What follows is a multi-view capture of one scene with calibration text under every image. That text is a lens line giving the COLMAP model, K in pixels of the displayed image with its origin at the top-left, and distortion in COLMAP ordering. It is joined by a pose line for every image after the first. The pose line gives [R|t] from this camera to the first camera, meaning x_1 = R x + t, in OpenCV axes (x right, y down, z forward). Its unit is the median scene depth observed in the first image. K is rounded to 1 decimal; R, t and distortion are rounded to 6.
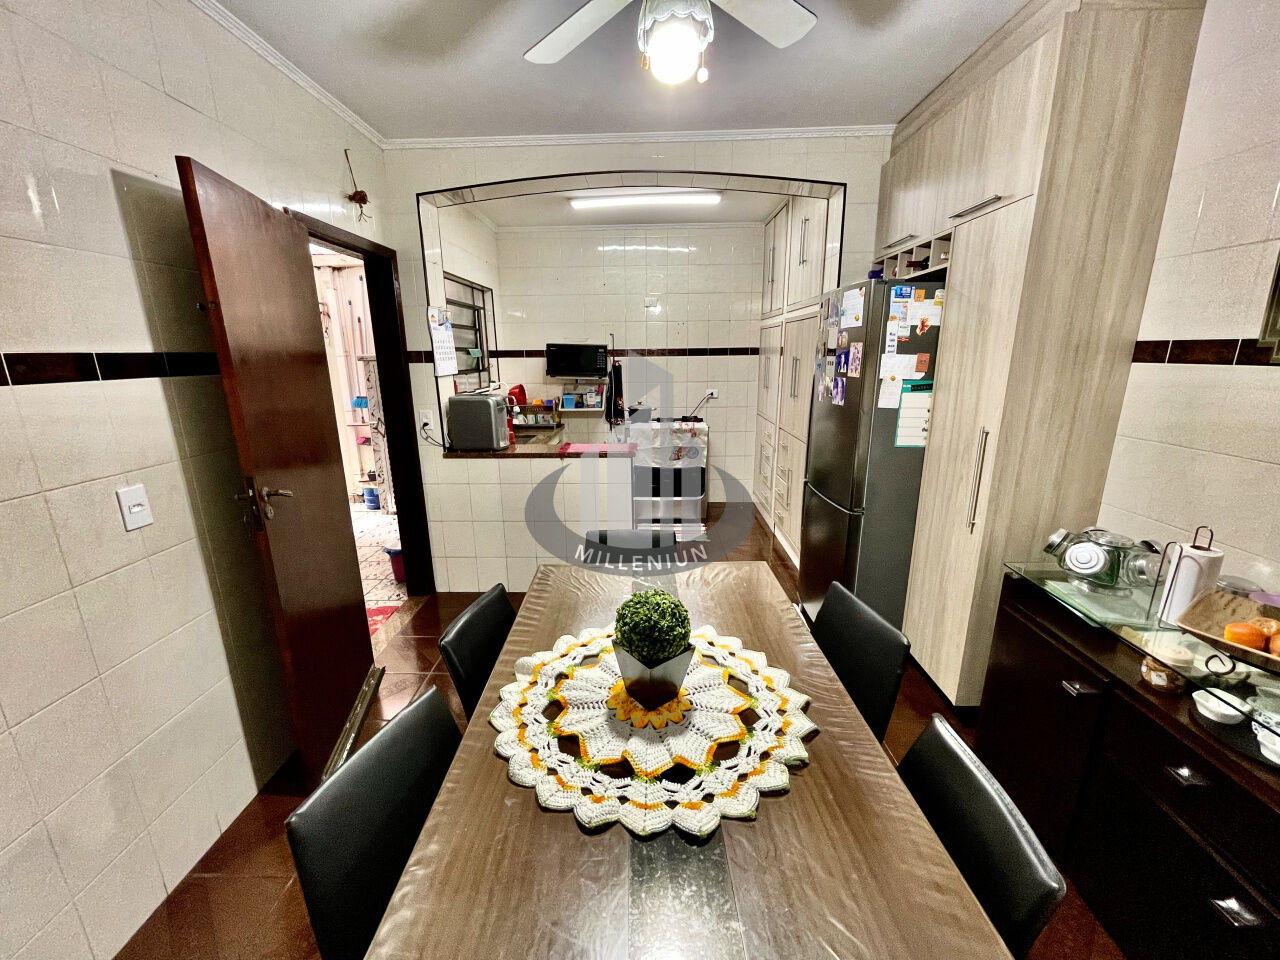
lens RADIAL K [[514.9, 0, 638.7], [0, 514.9, 481.1], [0, 0, 1]] dist [0.000635, -0.001937]
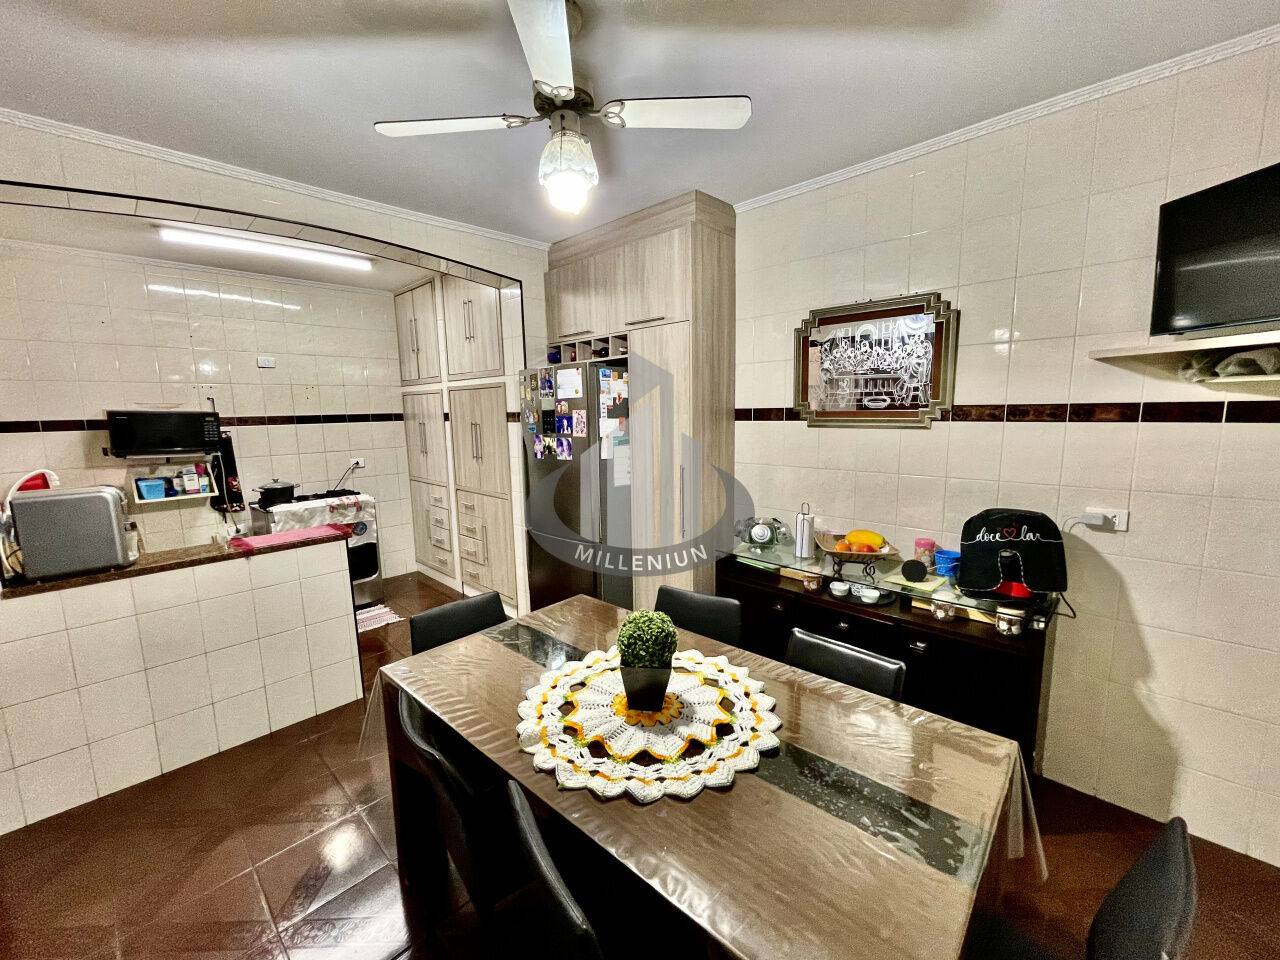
lens RADIAL K [[514.9, 0, 633.0], [0, 514.9, 484.5], [0, 0, 1]] dist [0.000635, -0.001937]
pose [[0.680856, -0.109988, 0.724111, -0.386027], [0.190253, 0.981282, -0.029838, -0.023779], [-0.707275, 0.158079, 0.689037, 0.058060]]
